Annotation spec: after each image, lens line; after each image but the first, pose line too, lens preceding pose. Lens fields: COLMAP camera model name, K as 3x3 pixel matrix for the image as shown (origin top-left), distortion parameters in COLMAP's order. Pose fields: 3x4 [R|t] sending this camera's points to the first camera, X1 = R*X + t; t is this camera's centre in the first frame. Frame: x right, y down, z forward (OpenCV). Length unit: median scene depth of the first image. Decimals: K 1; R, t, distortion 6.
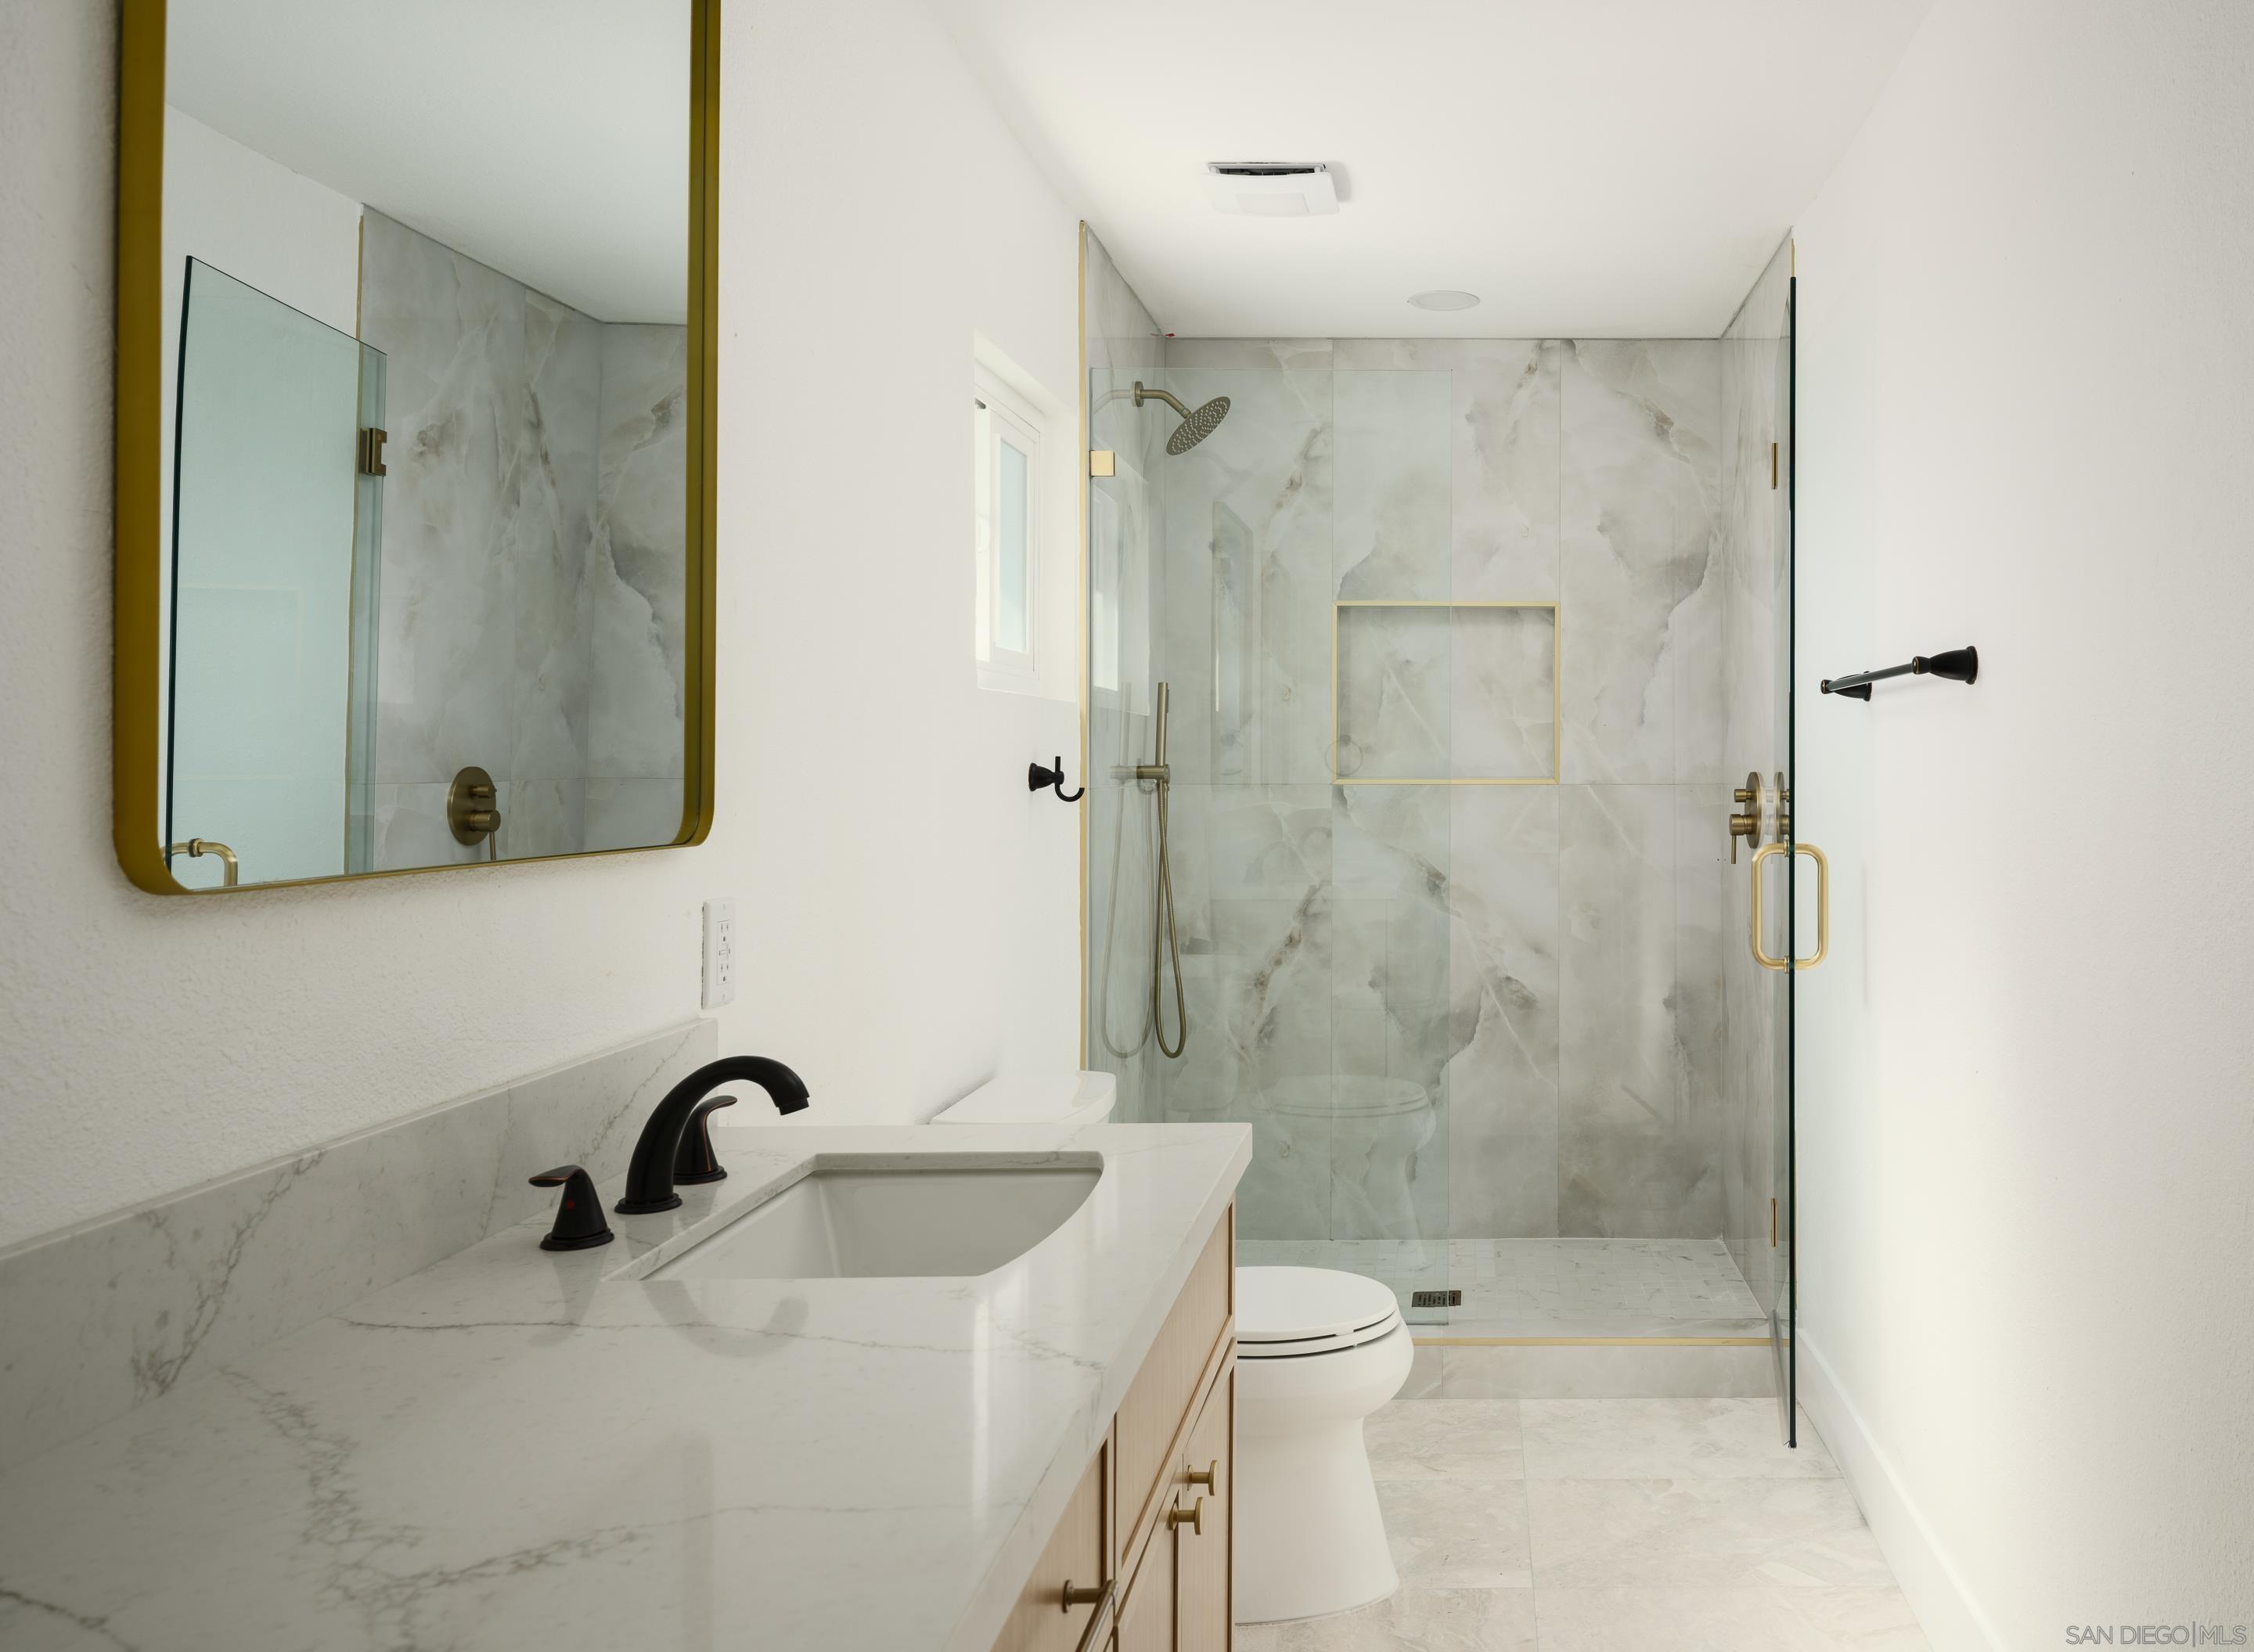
lens RADIAL K [[1765.1, 0, 1163.3], [0, 1765.1, 775.7], [0, 0, 1]] dist [0.029081, -0.014625]
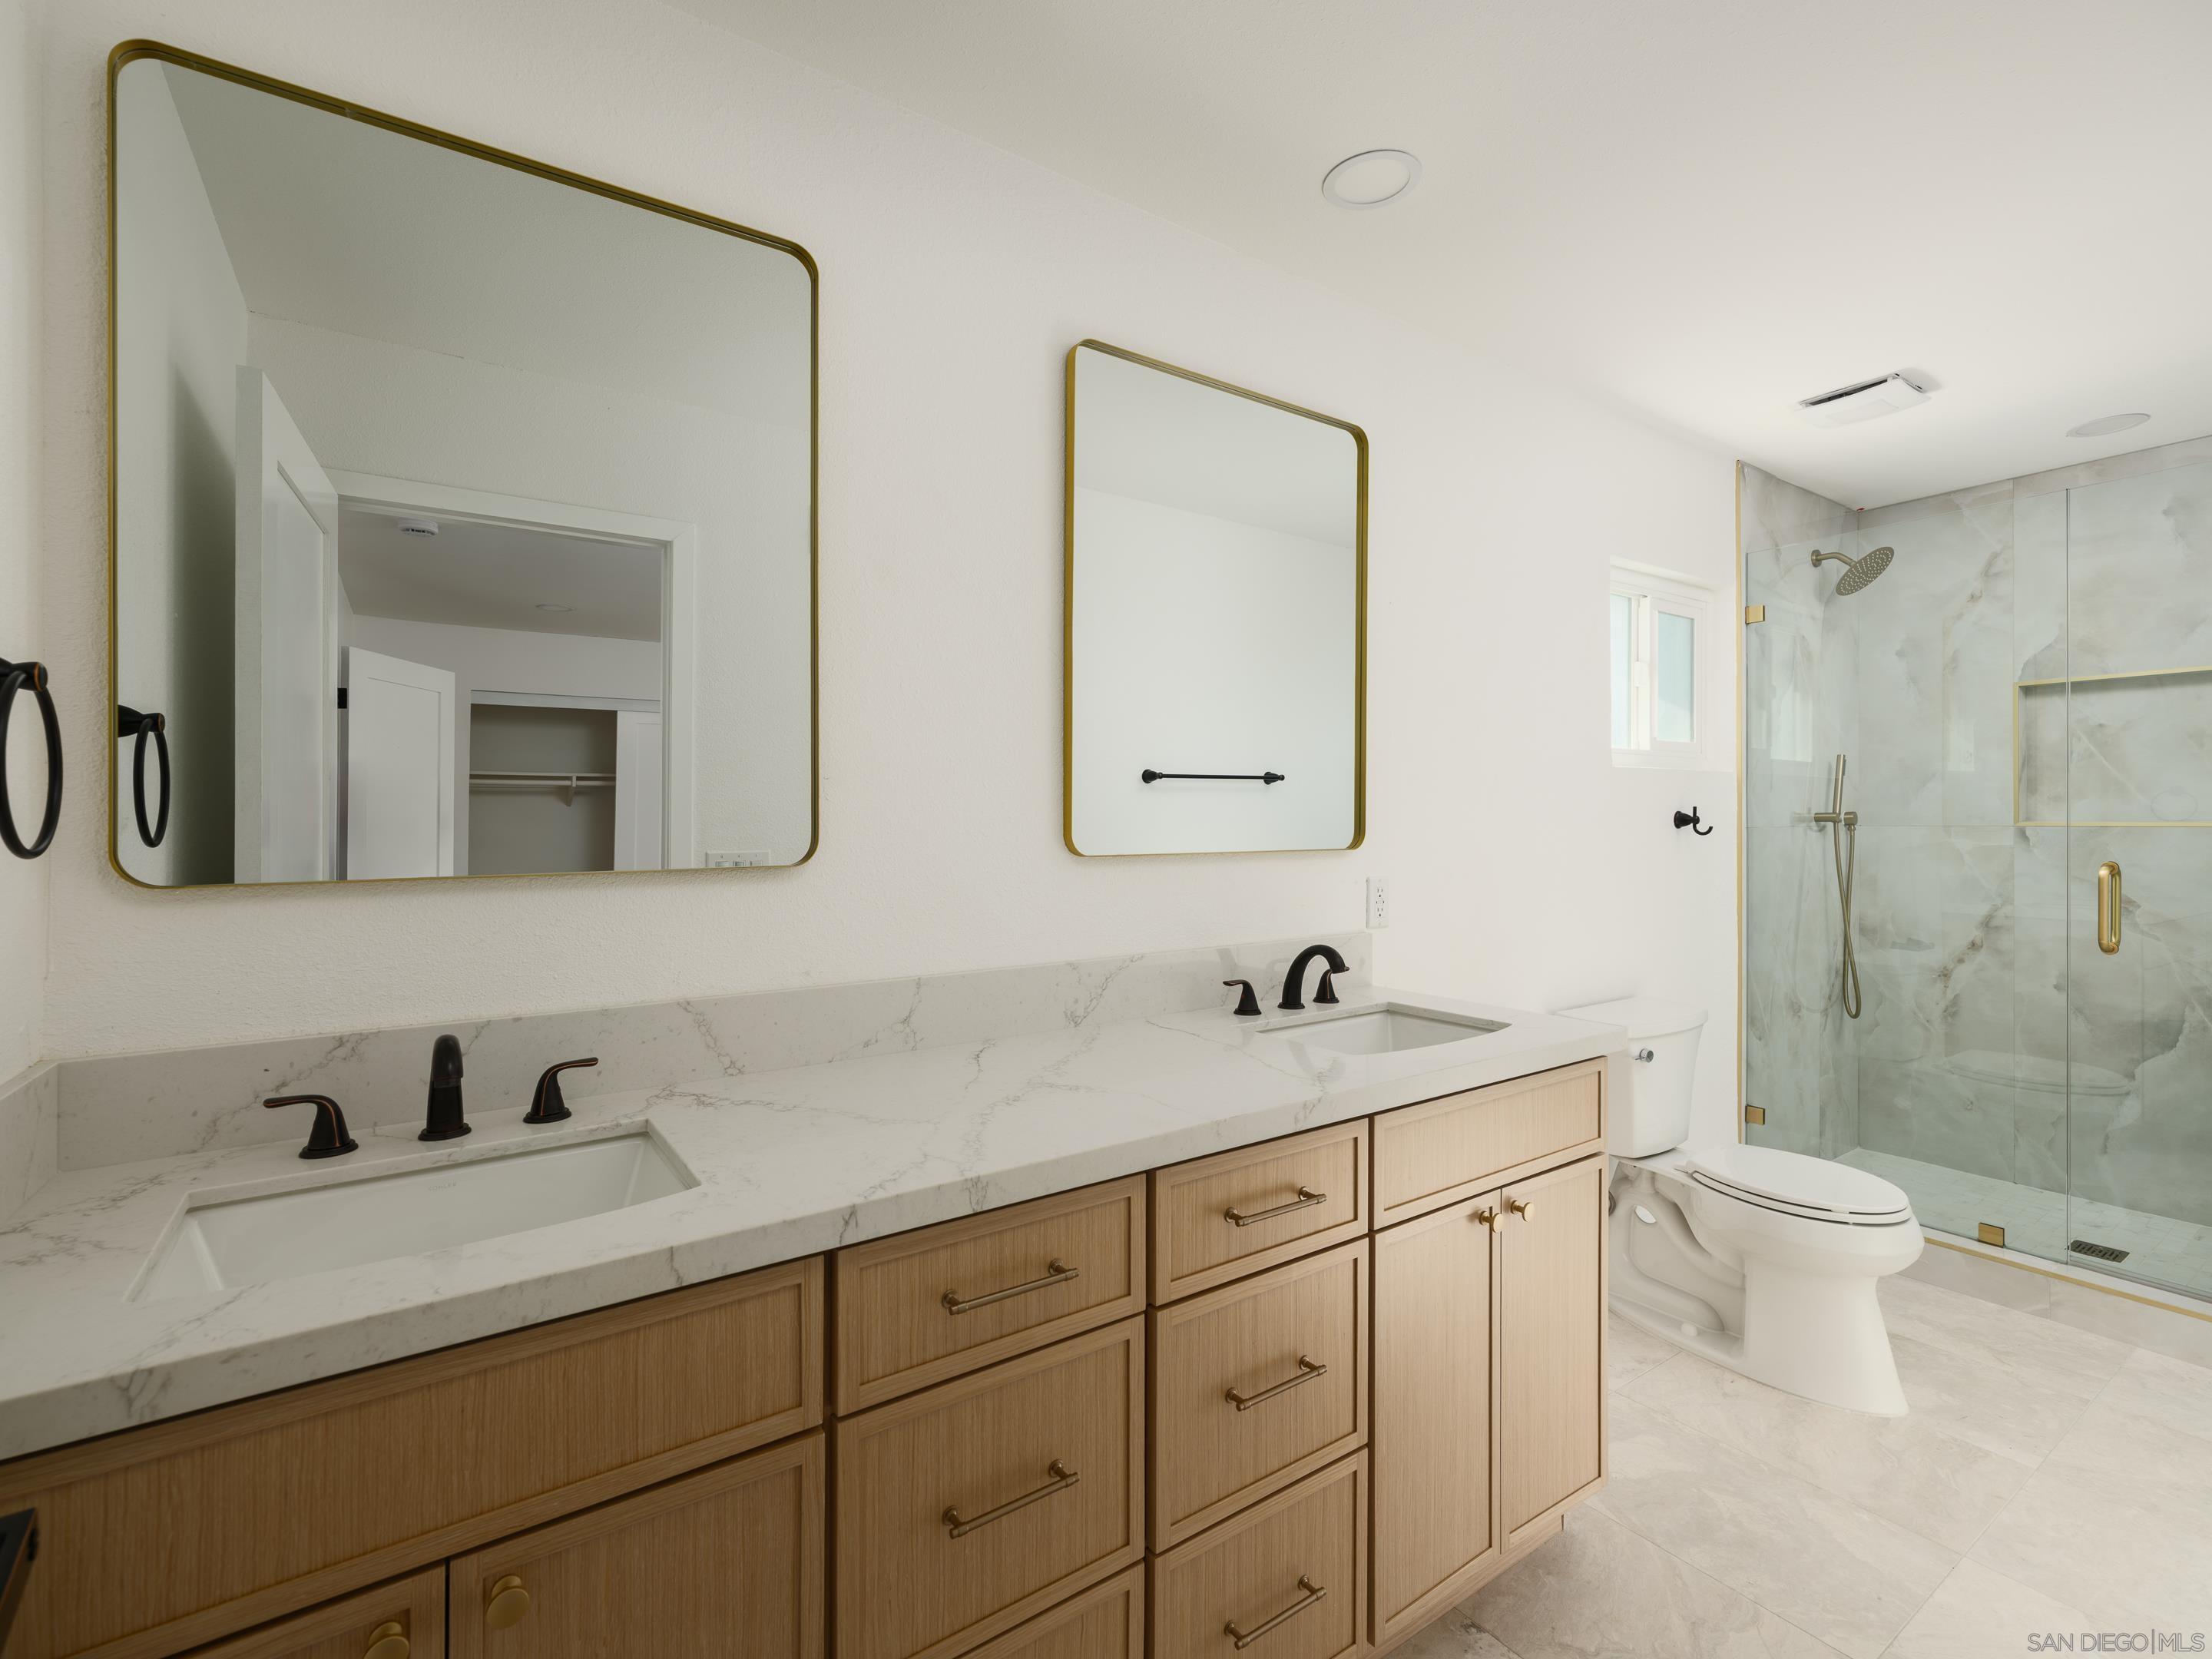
lens RADIAL K [[1005.9, 0, 1108.5], [0, 1005.9, 819.6], [0, 0, 1]] dist [0.023278, 0.000449]
pose [[0.572587, -0.001628, -0.819842, 0.330992], [-0.003466, 0.999984, -0.004406, 0.005696], [0.819837, 0.005364, 0.572572, 0.038510]]
